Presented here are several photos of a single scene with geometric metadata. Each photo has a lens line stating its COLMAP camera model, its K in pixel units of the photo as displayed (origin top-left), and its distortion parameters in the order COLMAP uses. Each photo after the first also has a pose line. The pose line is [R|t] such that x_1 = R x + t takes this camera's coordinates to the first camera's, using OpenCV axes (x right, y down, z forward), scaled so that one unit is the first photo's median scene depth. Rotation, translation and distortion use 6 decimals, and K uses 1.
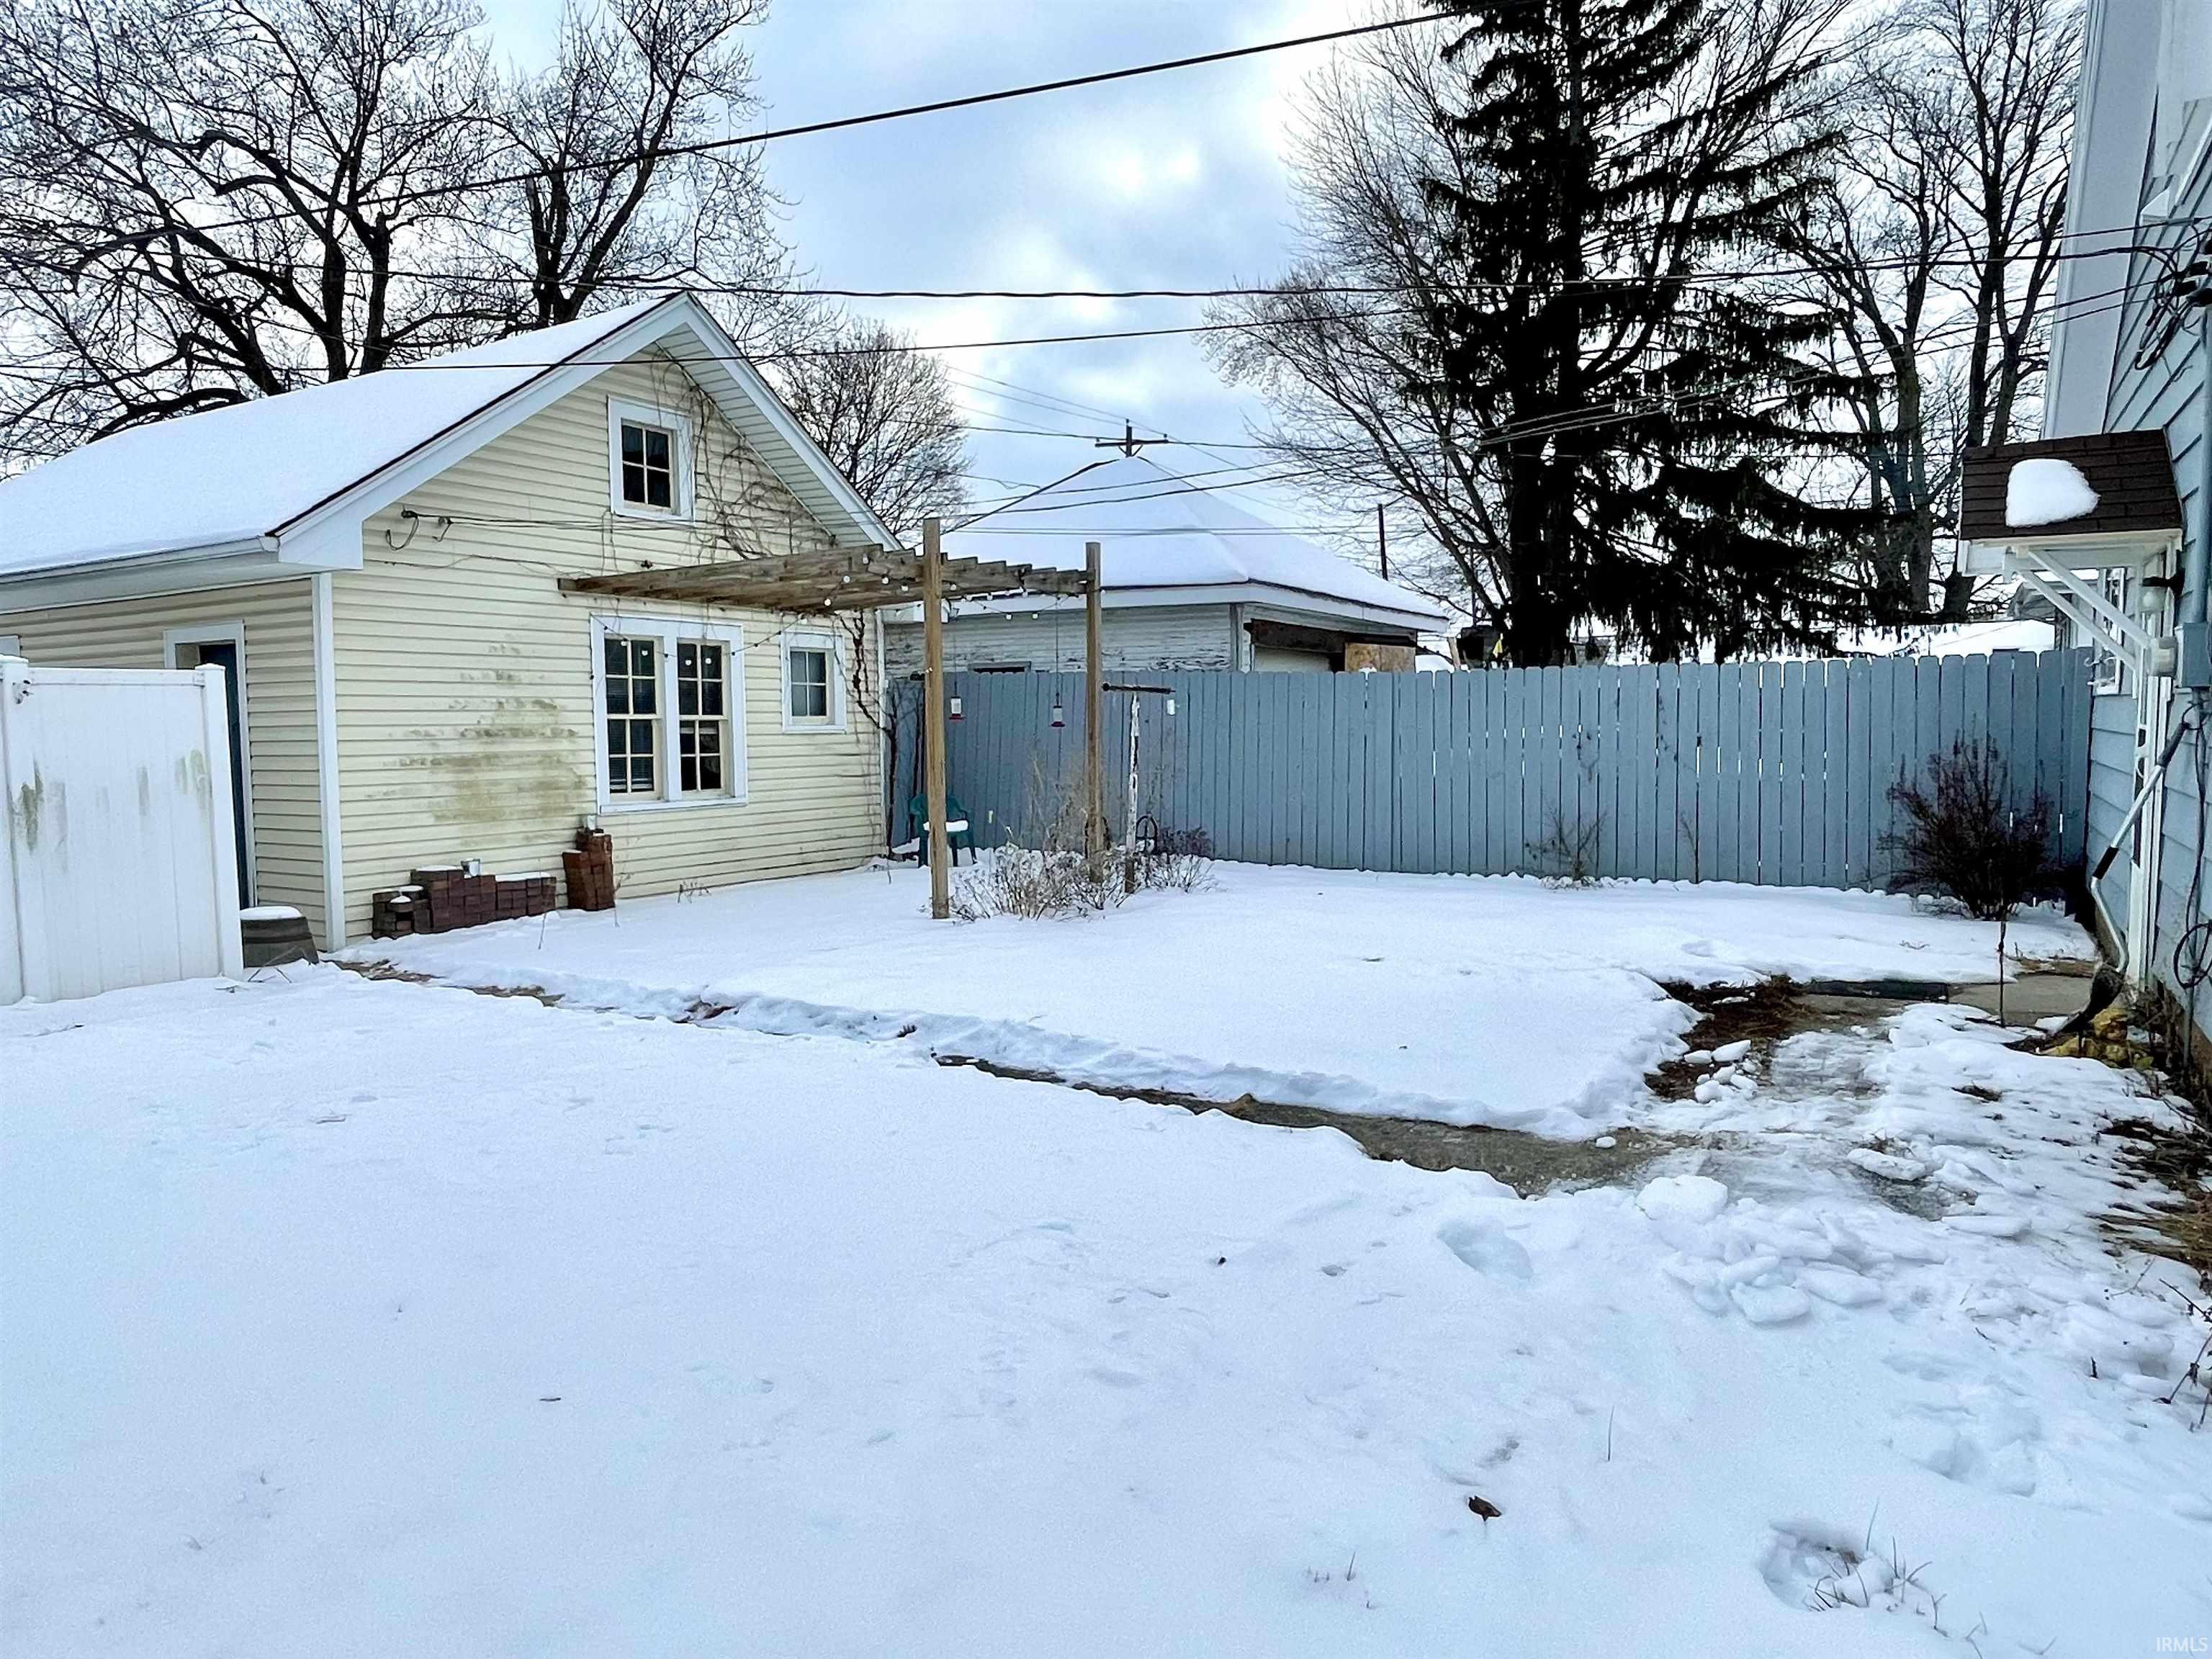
lens RADIAL K [[1421.3, 0, 1104.4], [0, 1421.3, 829.4], [0, 0, 1]] dist [0.002953, -0.000290]
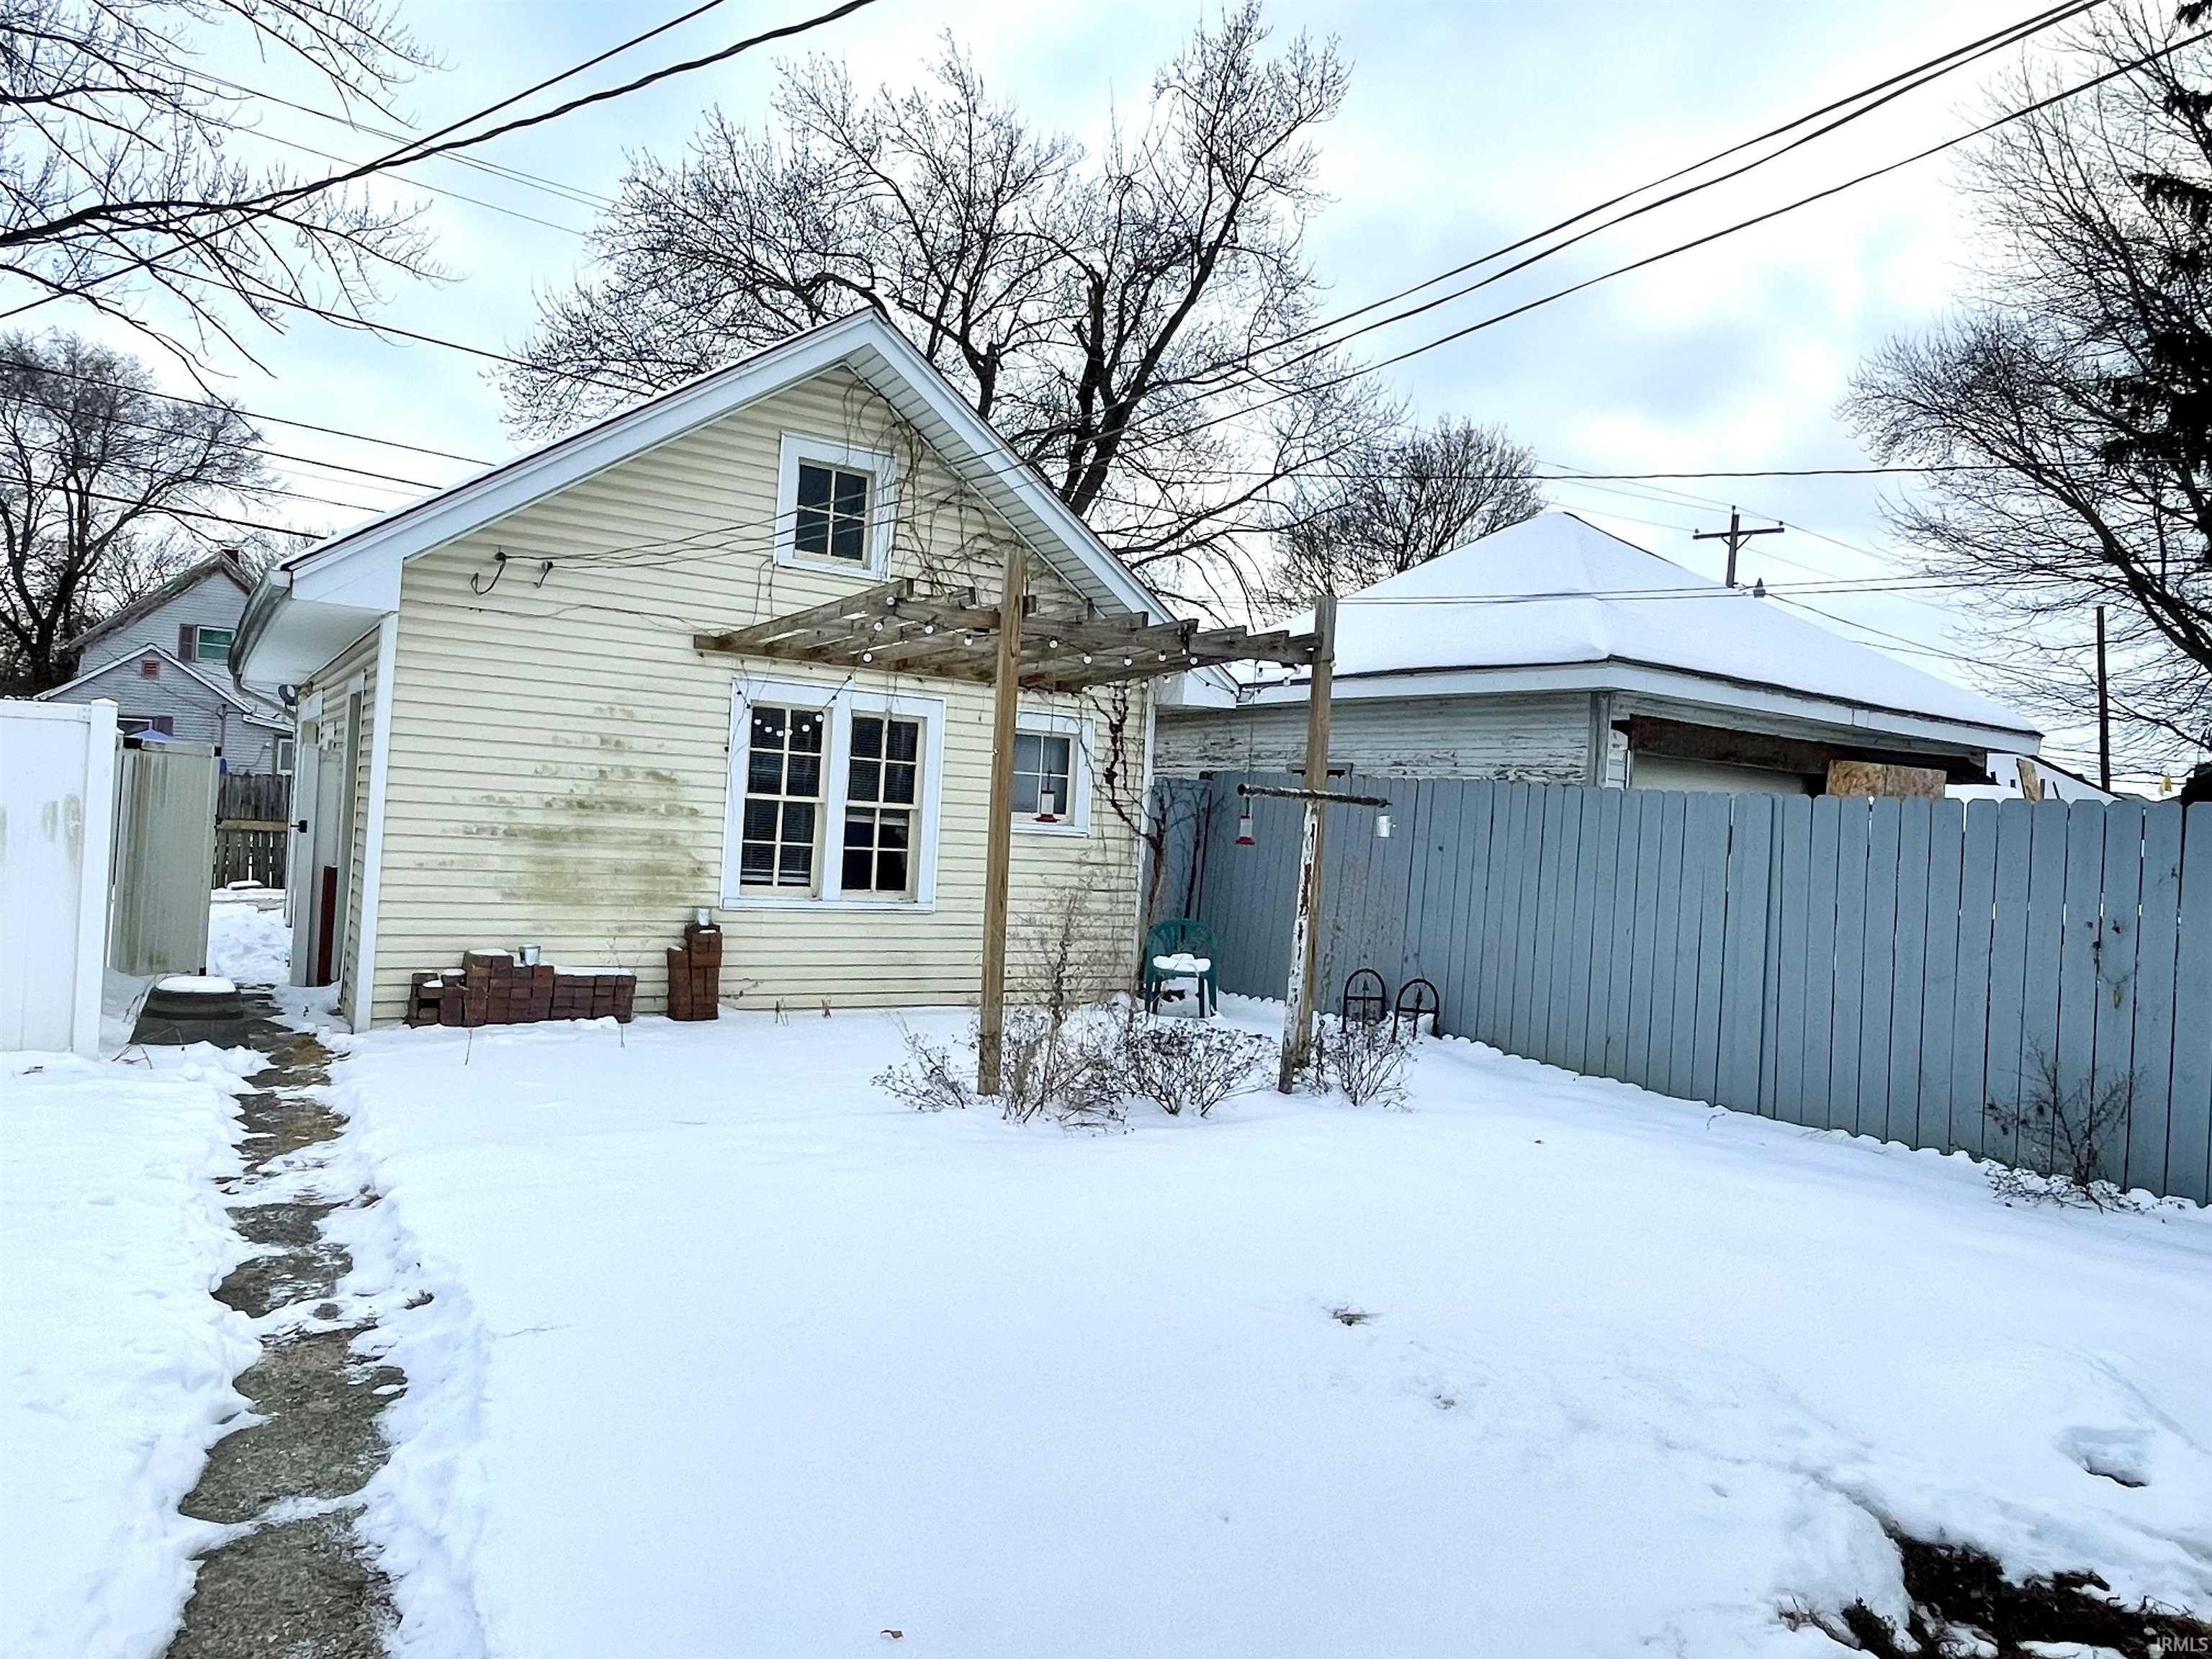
lens RADIAL K [[1421.3, 0, 1106.9], [0, 1421.3, 814.8], [0, 0, 1]] dist [0.002953, -0.000290]
pose [[0.898260, 0.061020, -0.435207, 0.211739], [-0.099924, 0.992733, -0.067050, -0.030572], [0.427953, 0.103716, 0.897830, 0.307234]]
